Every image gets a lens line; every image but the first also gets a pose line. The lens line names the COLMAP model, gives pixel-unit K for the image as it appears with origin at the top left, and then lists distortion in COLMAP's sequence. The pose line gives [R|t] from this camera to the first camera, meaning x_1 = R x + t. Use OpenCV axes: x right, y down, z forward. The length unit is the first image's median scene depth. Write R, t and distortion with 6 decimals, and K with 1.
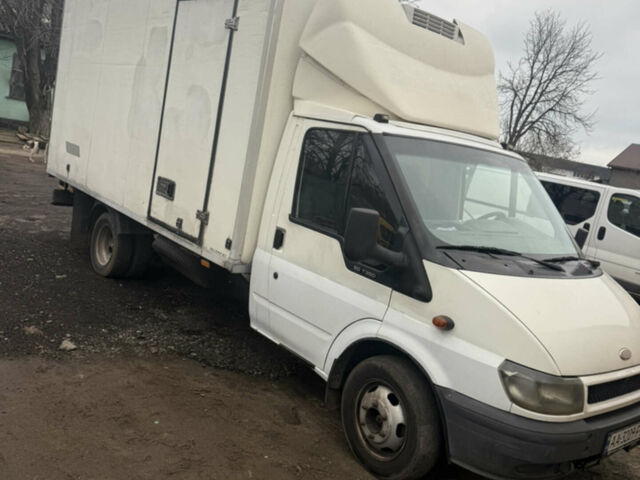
lens RADIAL K [[603.2, 0, 320.0], [0, 603.2, 240.0], [0, 0, 1]] dist [0.240402, -0.429308]
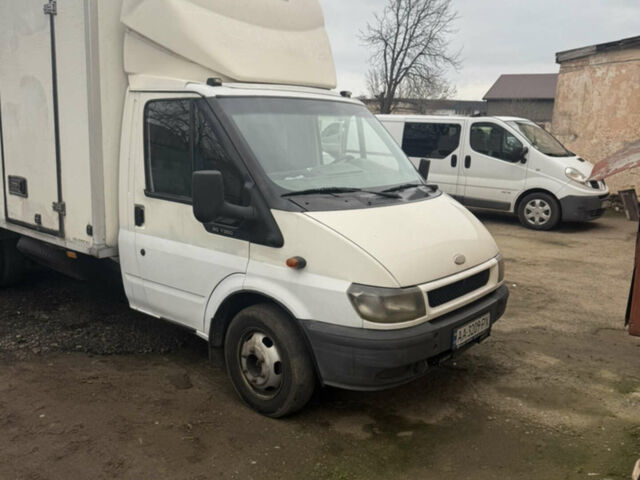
lens RADIAL K [[604.7, 0, 321.9], [0, 604.7, 231.3], [0, 0, 1]] dist [0.207111, -0.325914]
pose [[0.972927, -0.181930, 0.142529, 0.081548], [0.176556, 0.983041, 0.049590, 0.027872], [-0.149134, -0.023083, 0.988548, -0.057008]]
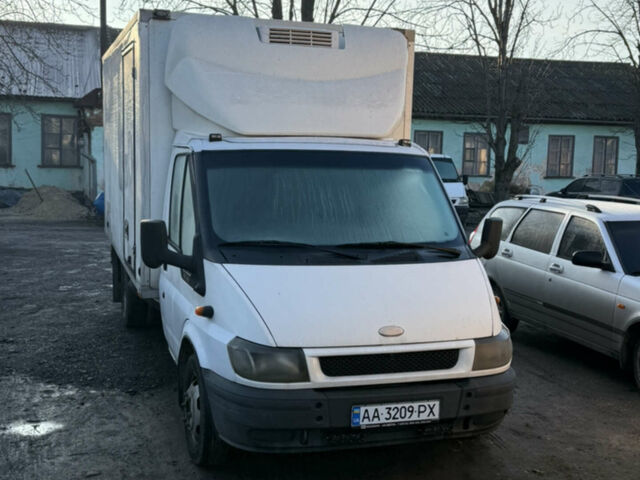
lens RADIAL K [[821.2, 0, 320.0], [0, 821.2, 240.0], [0, 0, 1]] dist [0.268388, 0.006488]
pose [[0.917180, -0.112066, -0.382390, 0.787581], [0.078991, 0.991728, -0.101178, 0.139072], [0.390565, 0.062593, 0.918445, -0.255082]]
